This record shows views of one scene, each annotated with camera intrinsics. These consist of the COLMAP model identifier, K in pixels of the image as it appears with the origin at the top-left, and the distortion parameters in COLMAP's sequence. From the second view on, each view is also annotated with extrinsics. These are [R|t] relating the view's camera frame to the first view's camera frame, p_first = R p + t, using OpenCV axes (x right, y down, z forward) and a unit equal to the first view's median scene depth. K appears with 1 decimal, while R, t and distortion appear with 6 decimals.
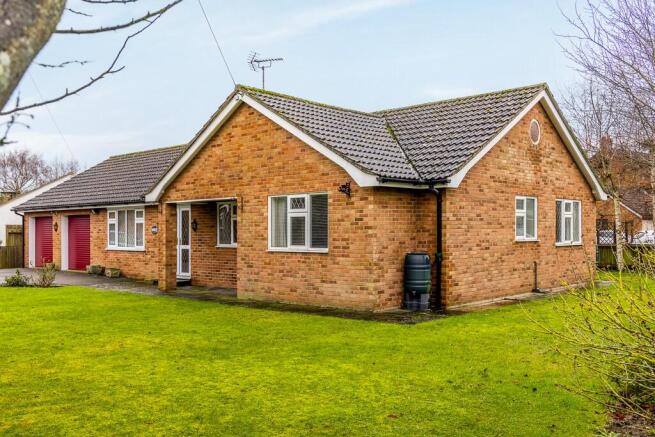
lens RADIAL K [[617.9, 0, 327.5], [0, 617.9, 218.5], [0, 0, 1]] dist [0.000476, 0.000505]
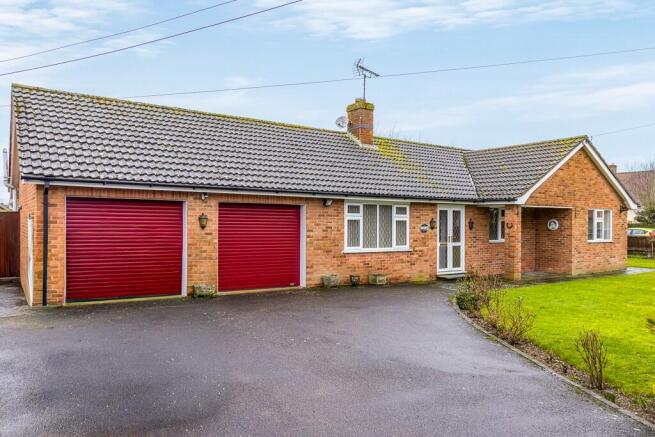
lens RADIAL K [[481.2, 0, 327.5], [0, 481.2, 218.5], [0, 0, 1]] dist [-0.008720, -0.004694]
pose [[0.234635, 0.011821, 0.972012, -1.016933], [-0.030501, 0.999523, -0.004792, 0.011188], [-0.971605, -0.028523, 0.234883, 0.939290]]
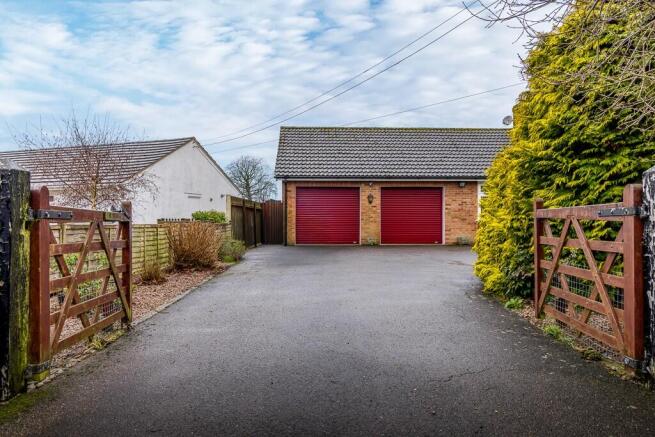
lens RADIAL K [[481.2, 0, 327.5], [0, 481.2, 218.5], [0, 0, 1]] dist [-0.008720, -0.004694]
pose [[0.735651, 0.006313, 0.677331, -1.175892], [-0.015251, 0.999857, 0.007245, 0.046633], [-0.677189, -0.015660, 0.735643, 0.610123]]
